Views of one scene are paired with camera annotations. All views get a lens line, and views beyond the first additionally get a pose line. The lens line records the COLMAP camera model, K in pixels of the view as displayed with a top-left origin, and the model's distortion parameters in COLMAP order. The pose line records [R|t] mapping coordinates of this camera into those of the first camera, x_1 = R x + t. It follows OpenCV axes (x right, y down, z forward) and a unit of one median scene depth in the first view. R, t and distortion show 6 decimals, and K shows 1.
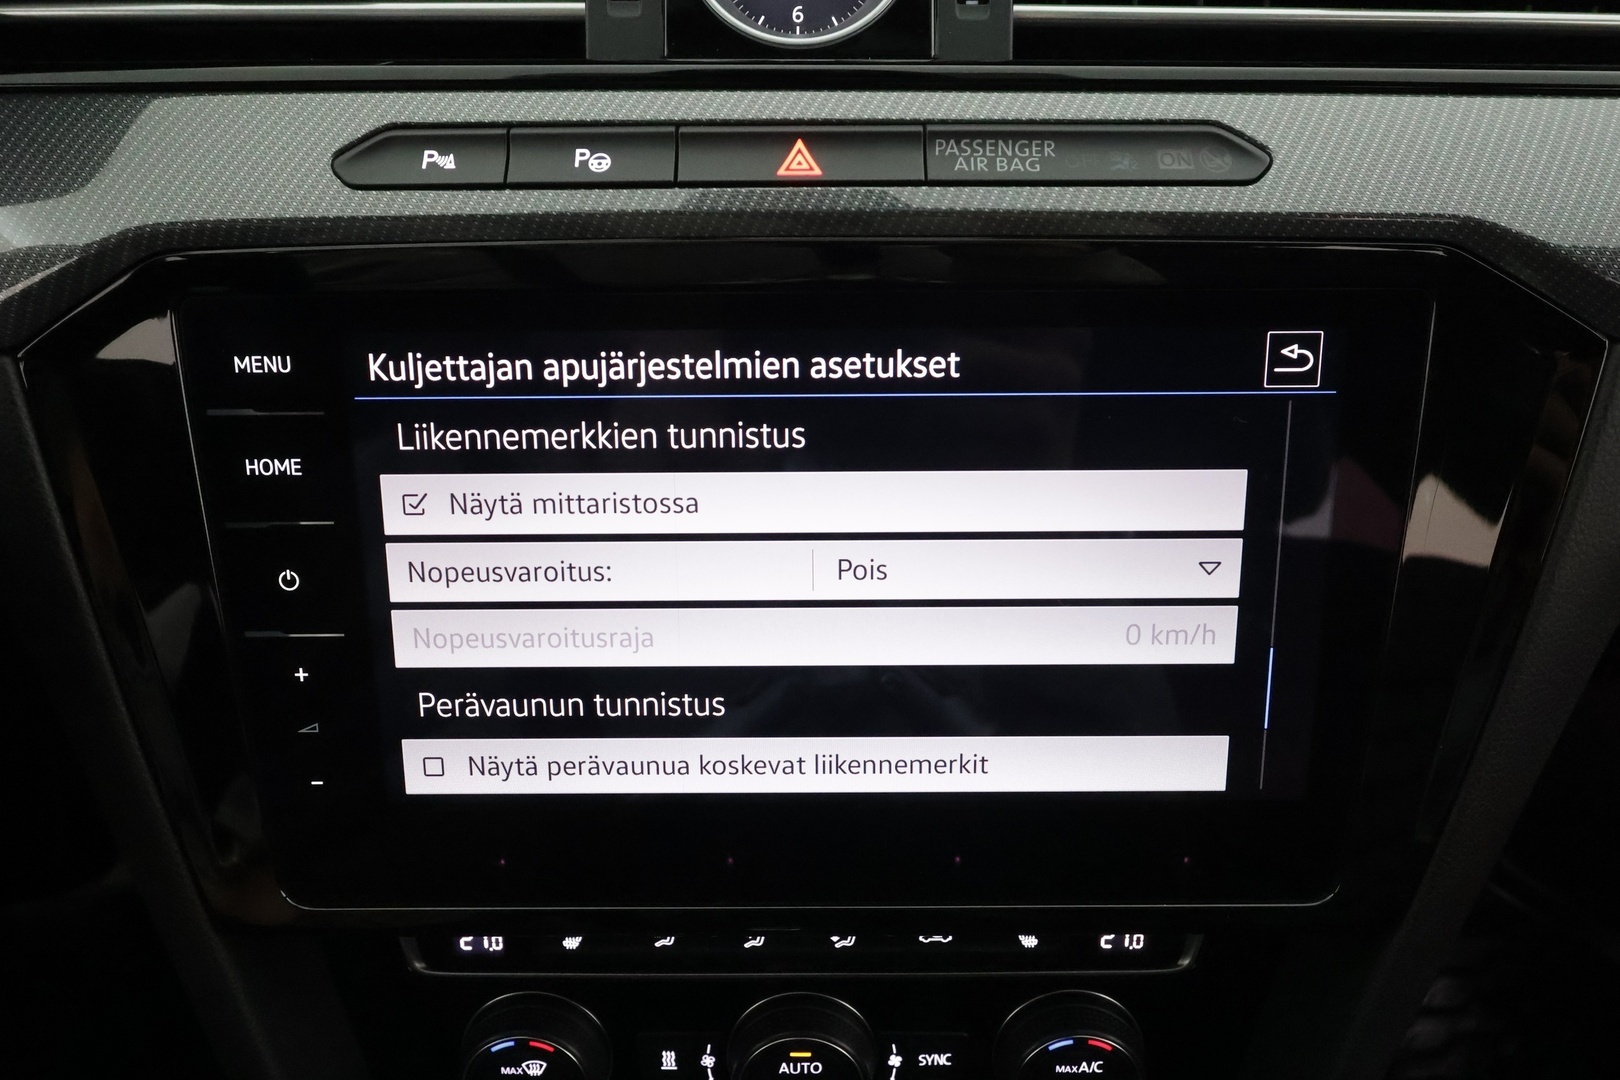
lens RADIAL K [[1092.7, 0, 808.7], [0, 1092.7, 541.6], [0, 0, 1]] dist [-0.002934, -0.001158]
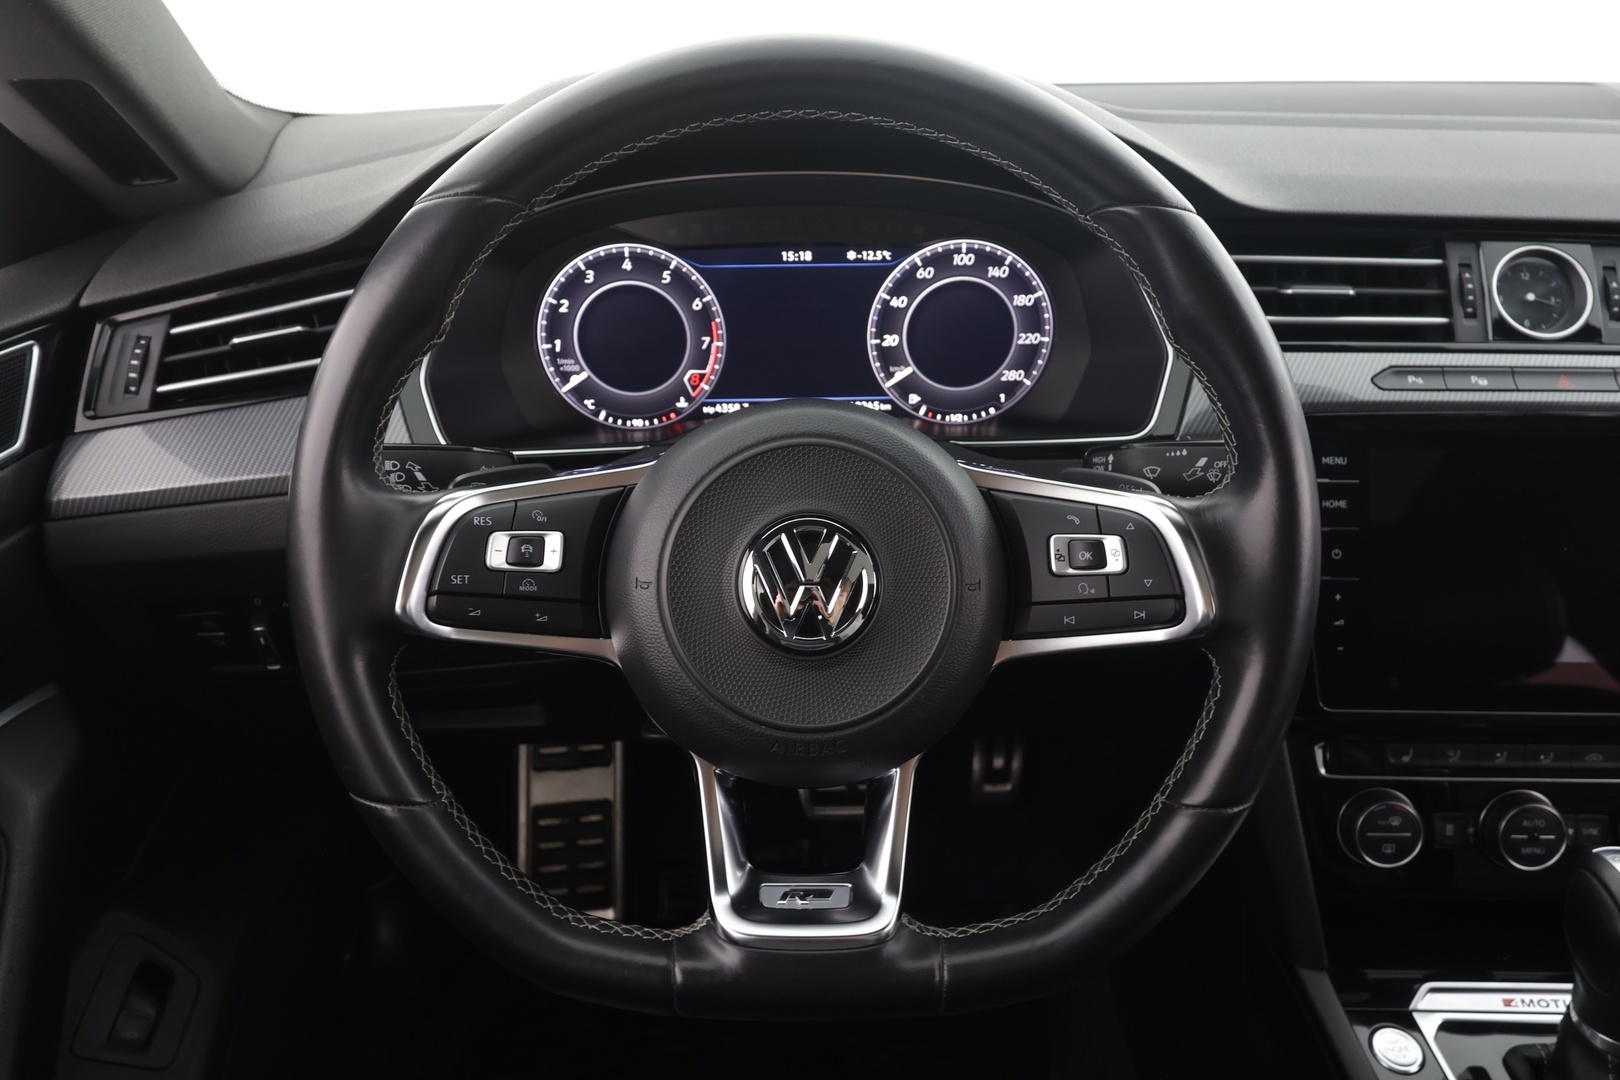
lens RADIAL K [[1177.2, 0, 800.2], [0, 1177.2, 544.6], [0, 0, 1]] dist [-0.000951, -0.003961]
pose [[0.999801, 0.014867, -0.013303, -1.712956], [-0.017341, 0.977317, -0.211070, 0.607914], [0.009863, 0.211258, 0.977380, -1.554734]]
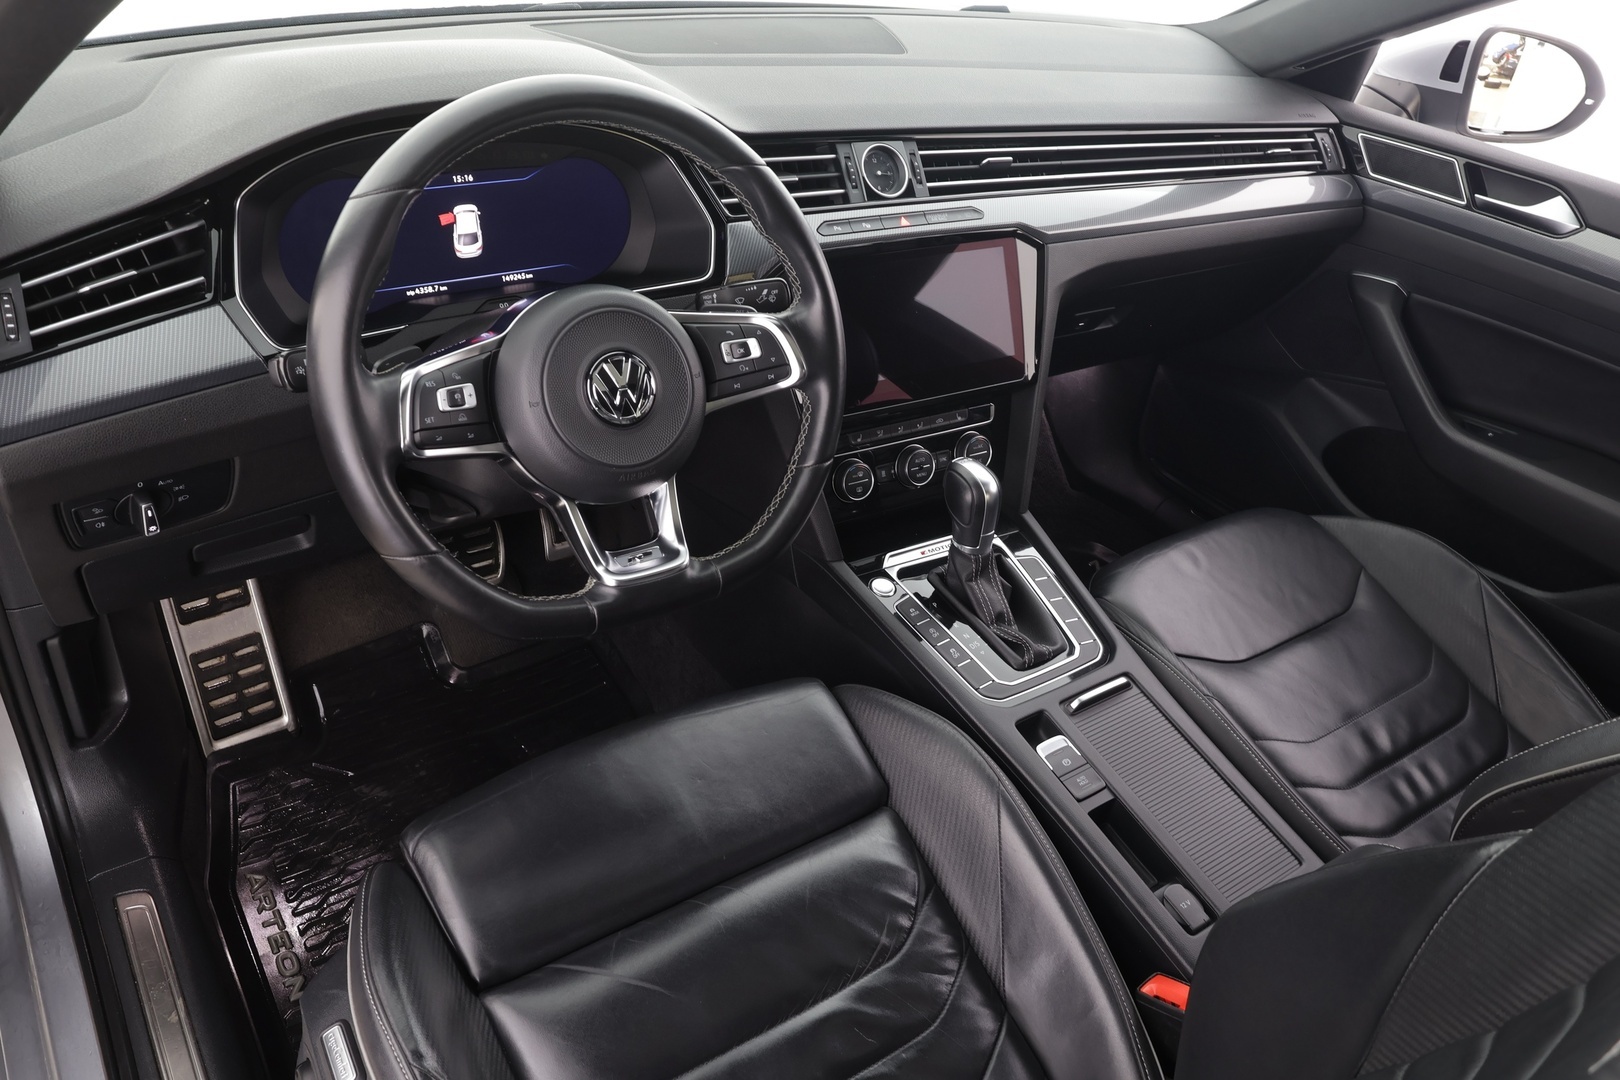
lens RADIAL K [[1177.2, 0, 810.0], [0, 1177.2, 547.9], [0, 0, 1]] dist [-0.000951, -0.003961]
pose [[0.840703, -0.218804, 0.495321, -3.114735], [0.245167, 0.969405, 0.012108, 0.829946], [-0.482816, 0.111257, 0.868625, -2.975330]]
